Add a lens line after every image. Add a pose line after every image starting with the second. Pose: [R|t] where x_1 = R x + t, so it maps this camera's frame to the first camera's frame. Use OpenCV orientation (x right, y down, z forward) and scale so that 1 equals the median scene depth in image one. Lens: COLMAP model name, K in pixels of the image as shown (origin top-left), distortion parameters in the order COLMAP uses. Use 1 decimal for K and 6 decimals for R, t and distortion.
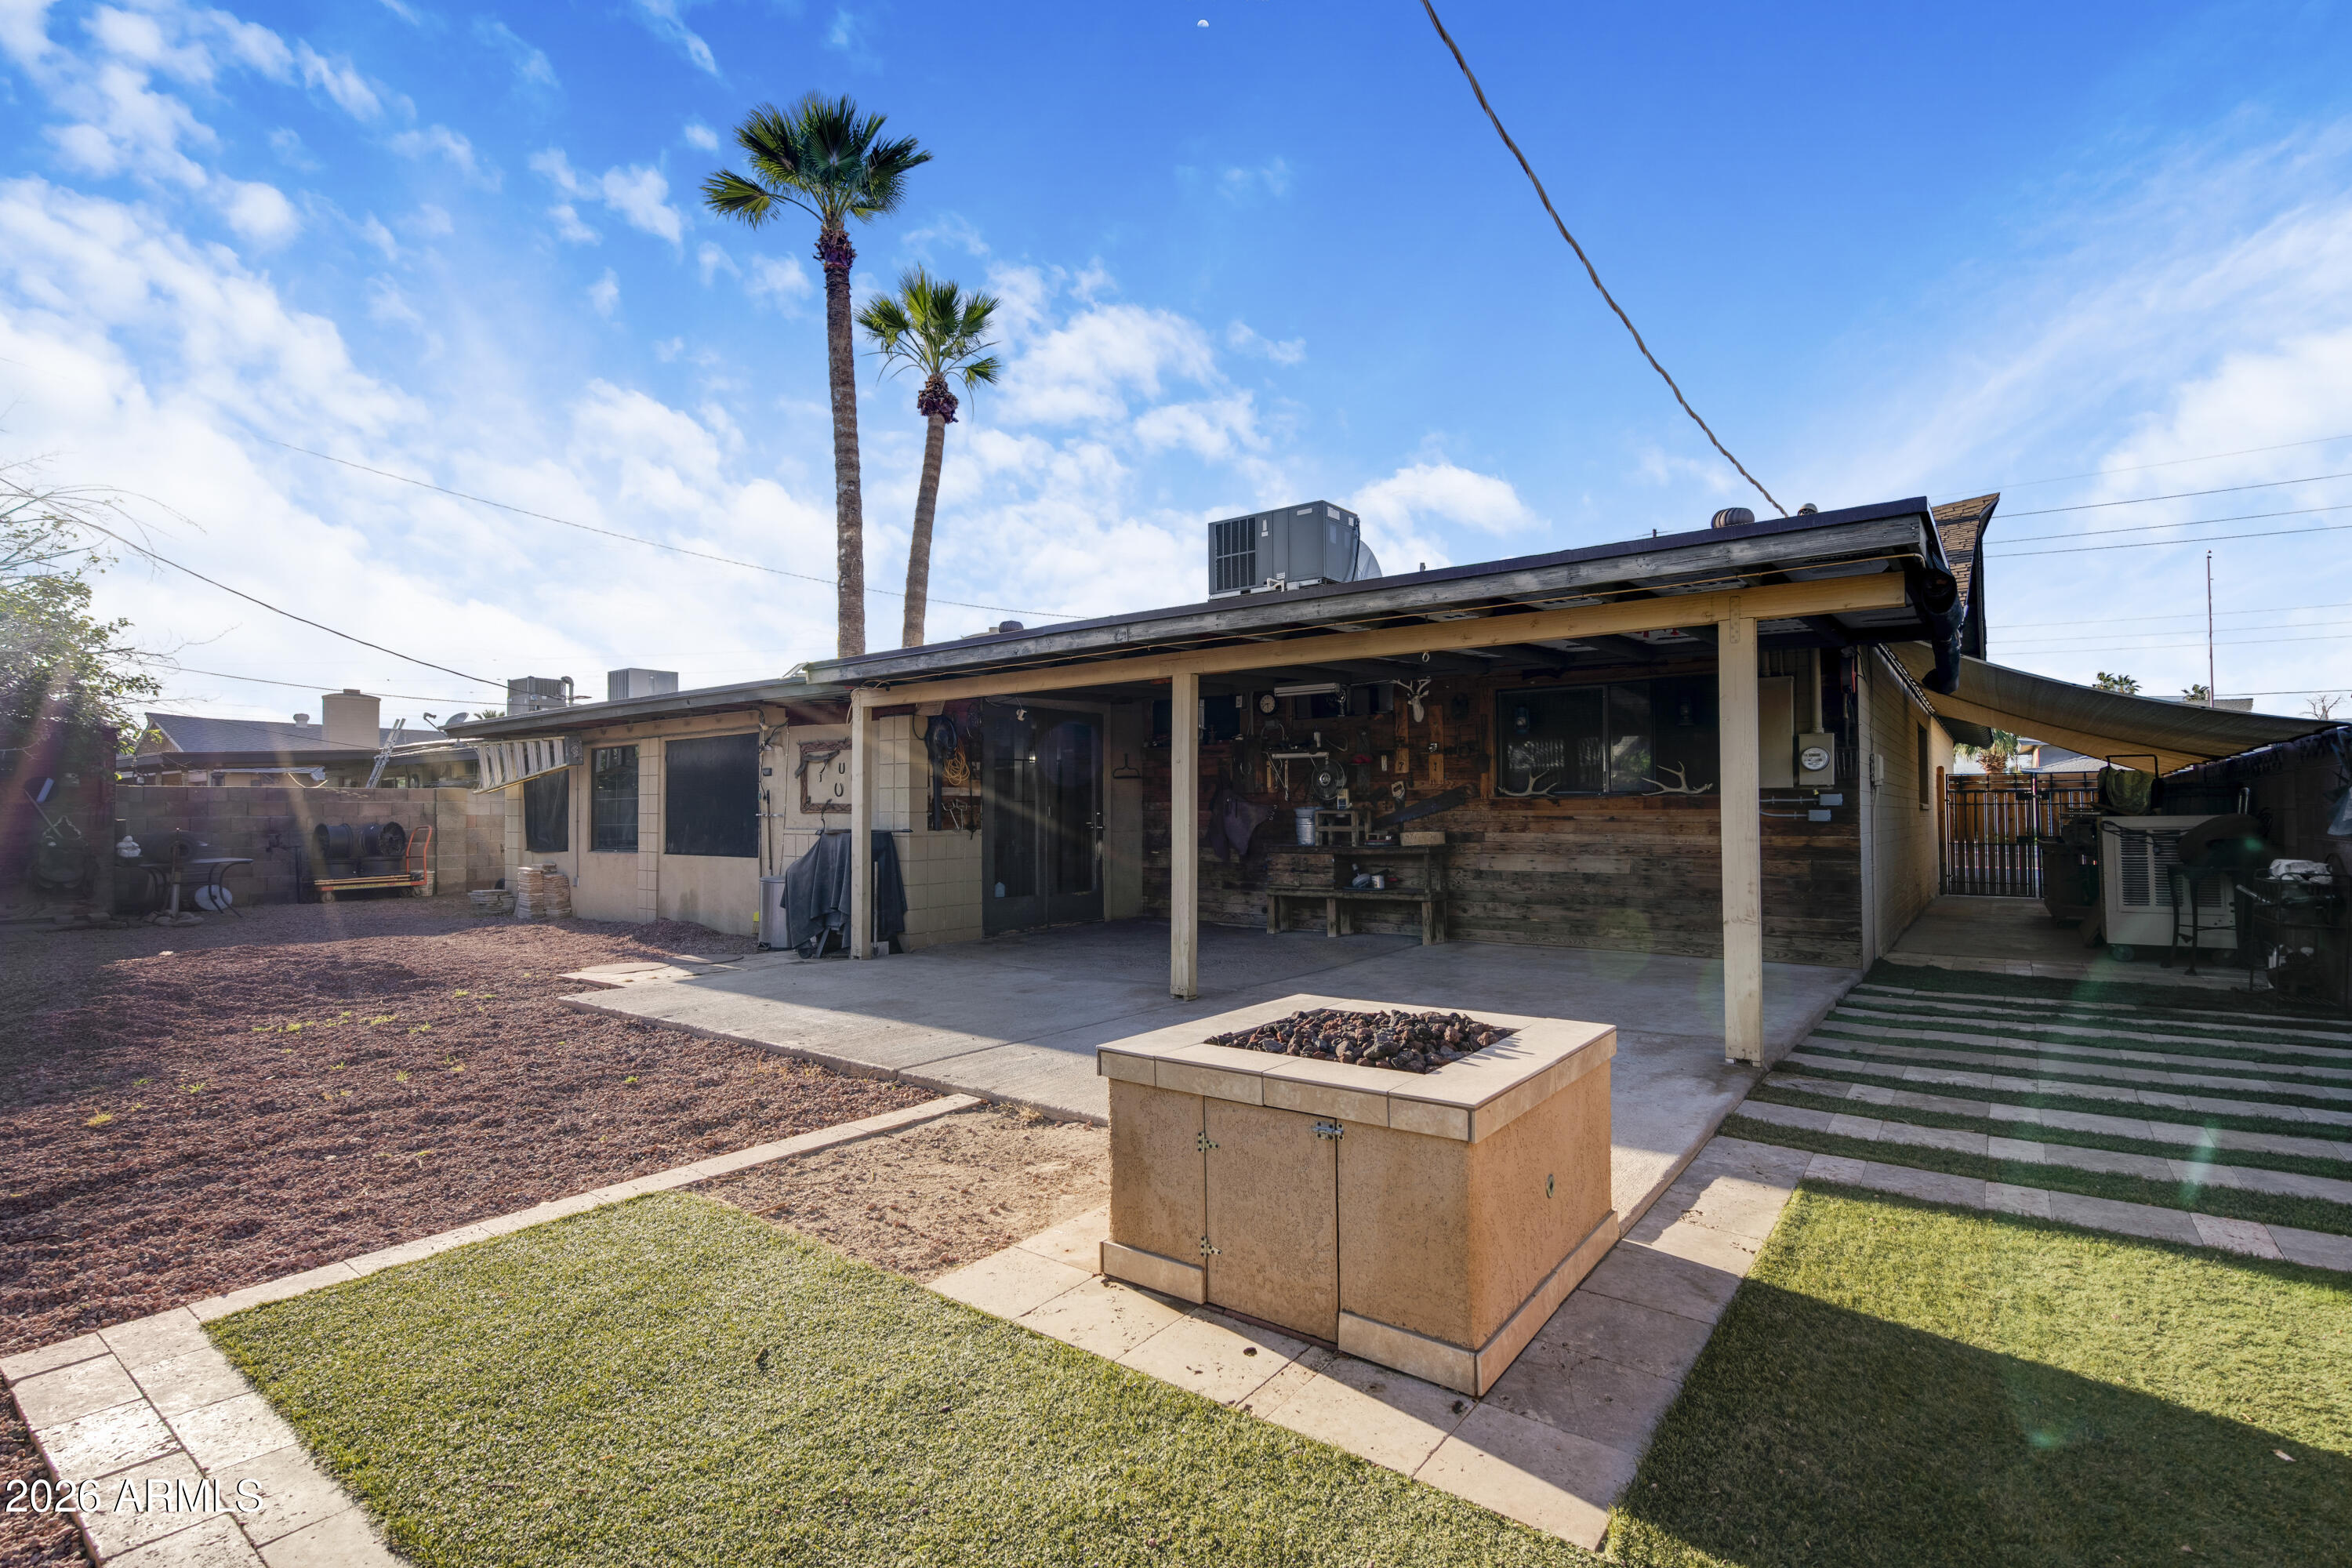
lens RADIAL K [[1064.7, 0, 1179.9], [0, 1064.7, 799.8], [0, 0, 1]] dist [0.000088, -0.000063]
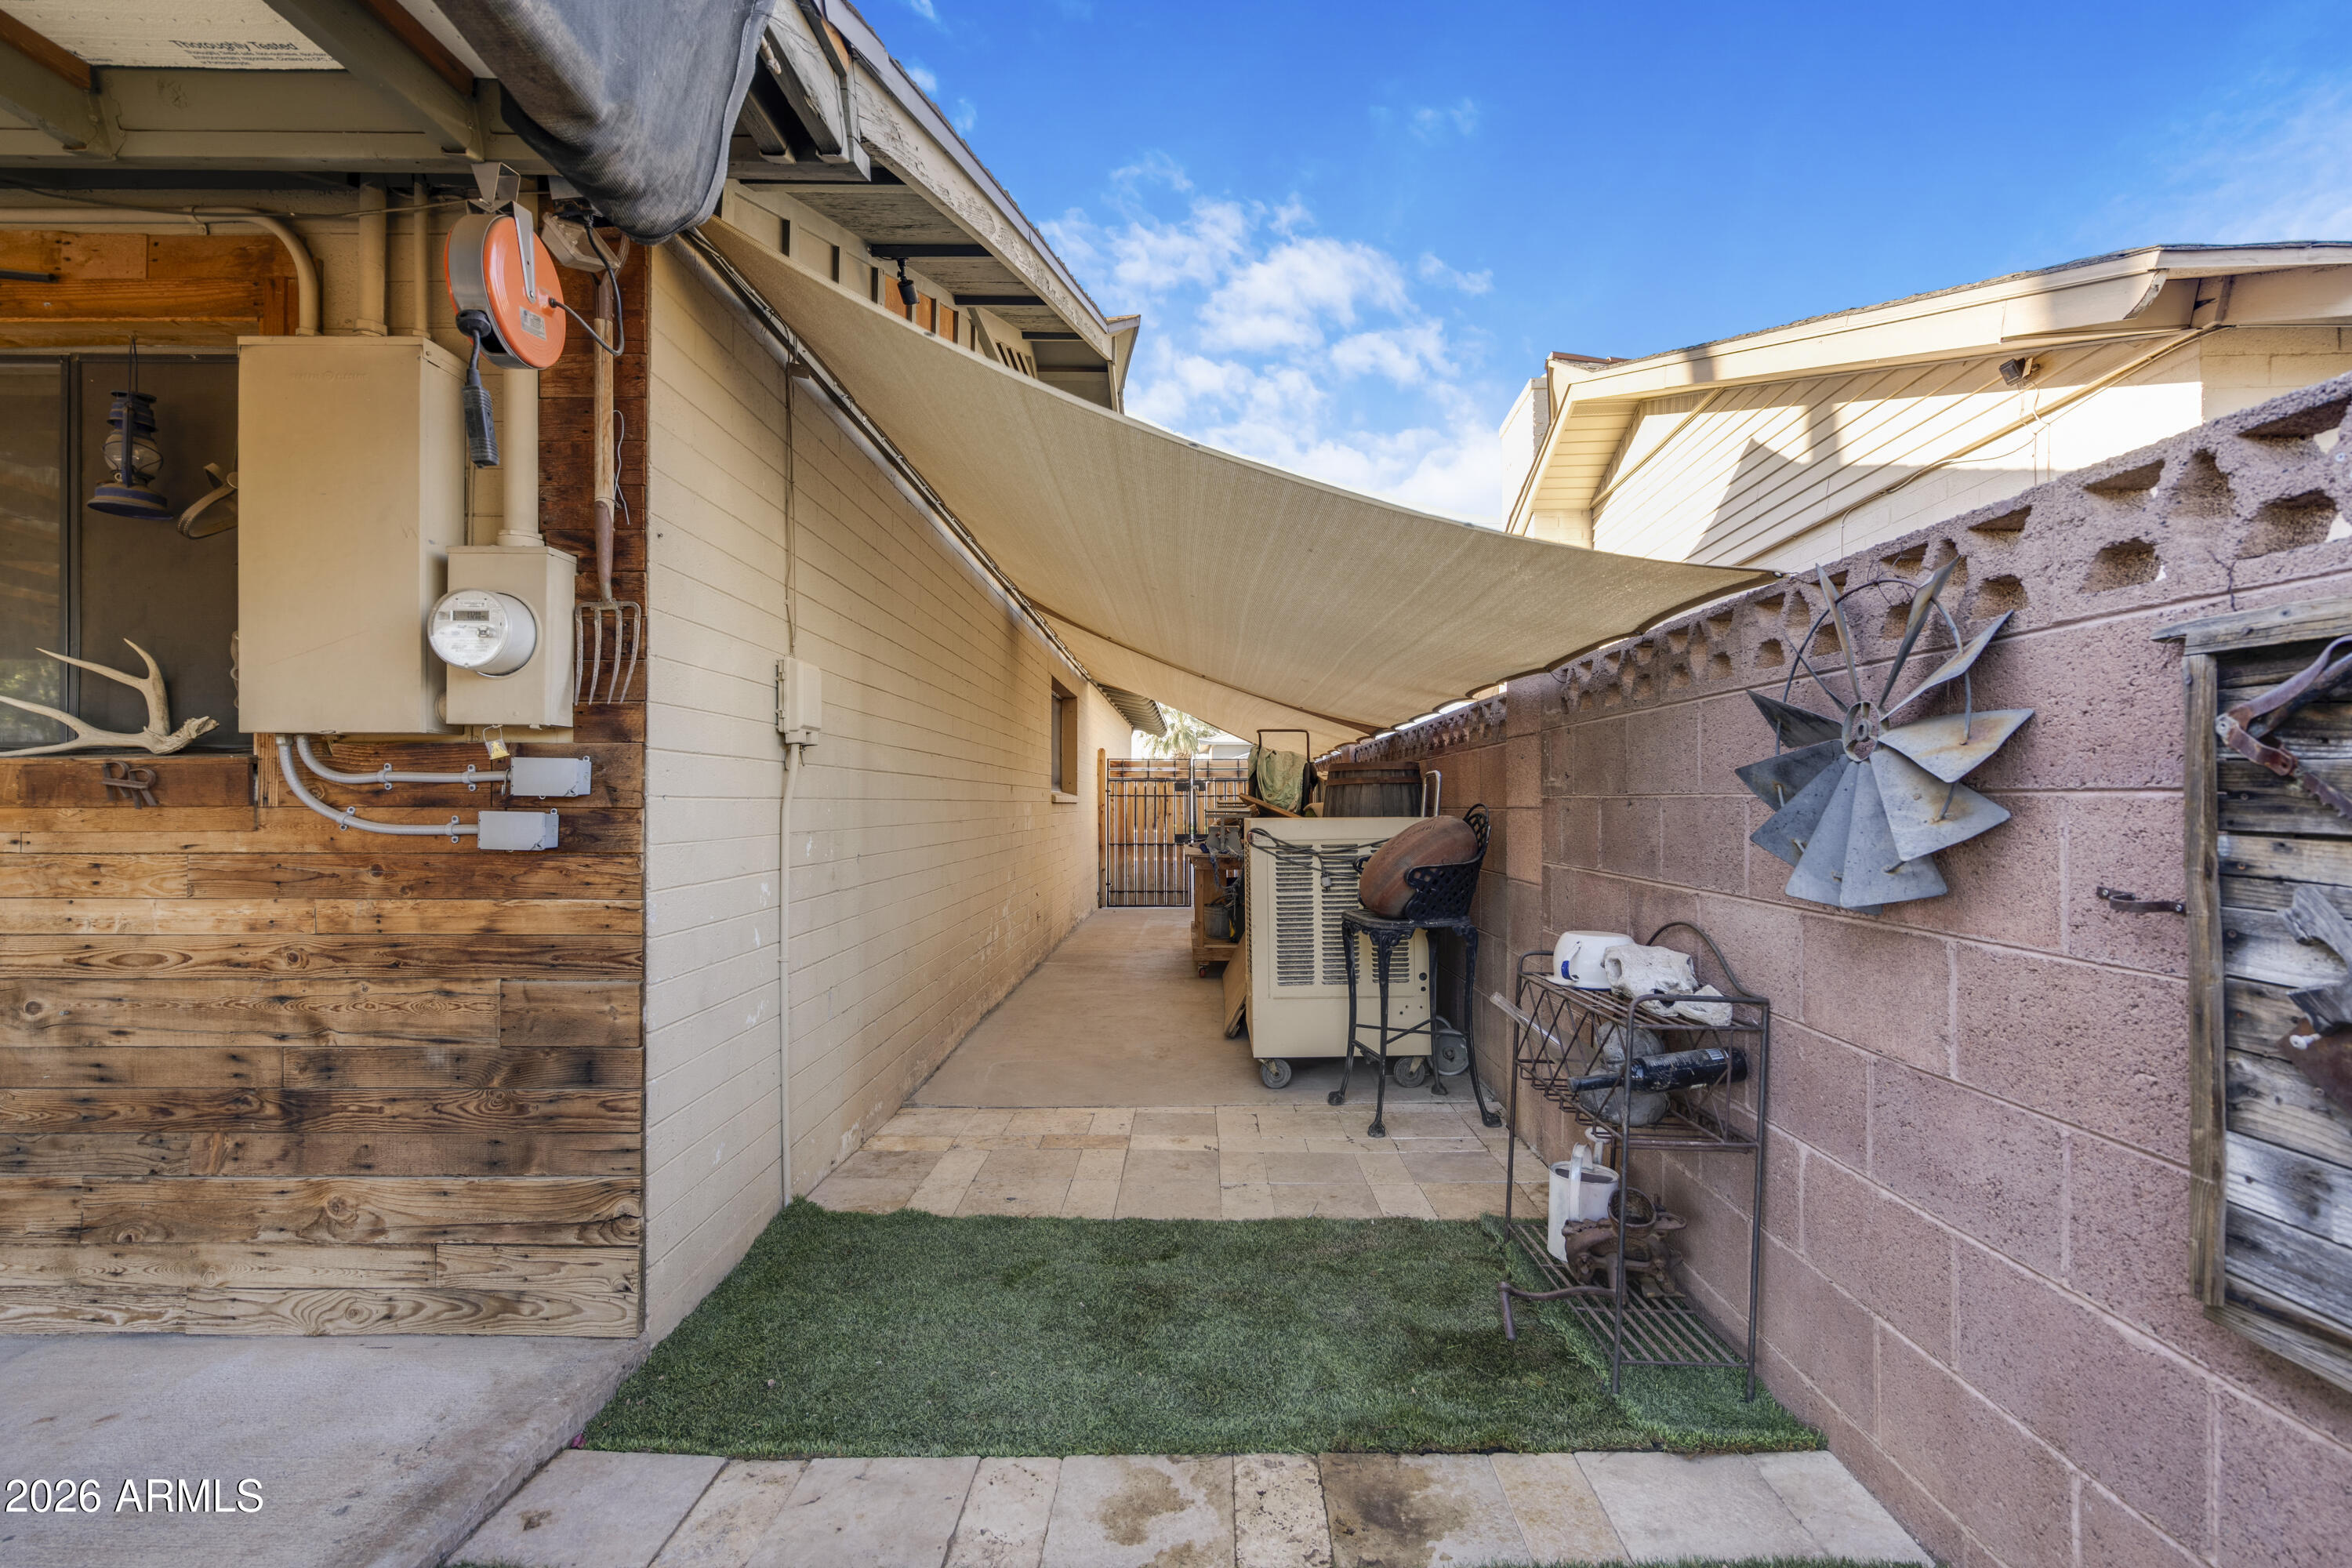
lens RADIAL K [[1064.7, 0, 1175.5], [0, 1064.7, 789.8], [0, 0, 1]] dist [0.000088, -0.000063]
pose [[0.802070, 0.009259, 0.597158, 0.532888], [-0.009962, 0.999948, -0.002124, 0.002277], [-0.597147, -0.004245, 0.802121, 0.611877]]
